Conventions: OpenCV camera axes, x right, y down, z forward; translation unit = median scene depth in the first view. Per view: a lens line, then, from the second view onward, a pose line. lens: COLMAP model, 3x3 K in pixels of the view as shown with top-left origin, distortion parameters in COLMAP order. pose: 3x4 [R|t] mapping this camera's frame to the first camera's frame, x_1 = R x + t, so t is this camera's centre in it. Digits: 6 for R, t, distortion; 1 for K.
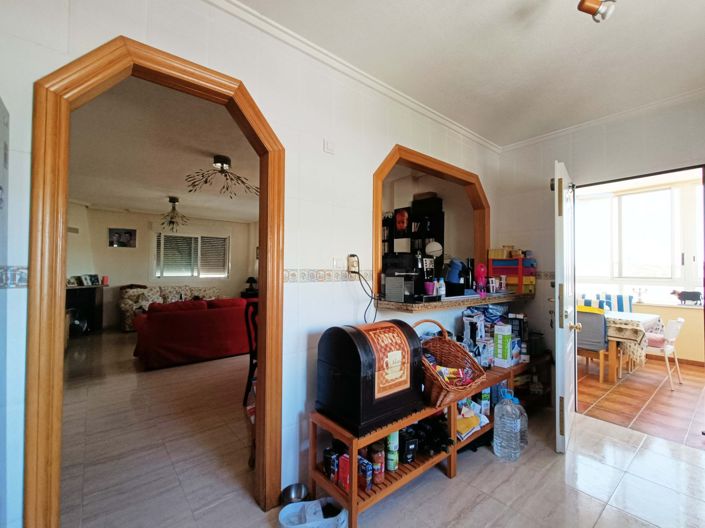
lens RADIAL K [[317.5, 0, 351.7], [0, 317.5, 264.7], [0, 0, 1]] dist [0.002578, 0.002129]
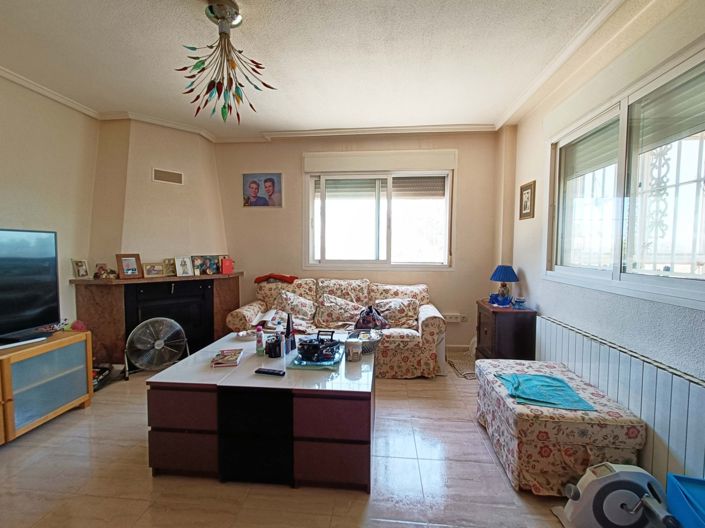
lens RADIAL K [[317.5, 0, 352.8], [0, 317.5, 264.2], [0, 0, 1]] dist [0.002578, 0.002129]
pose [[0.706838, 0.034623, -0.706528, -0.208468], [0.008731, 0.998298, 0.057656, 0.014366], [0.707322, -0.046922, 0.705333, 0.717639]]
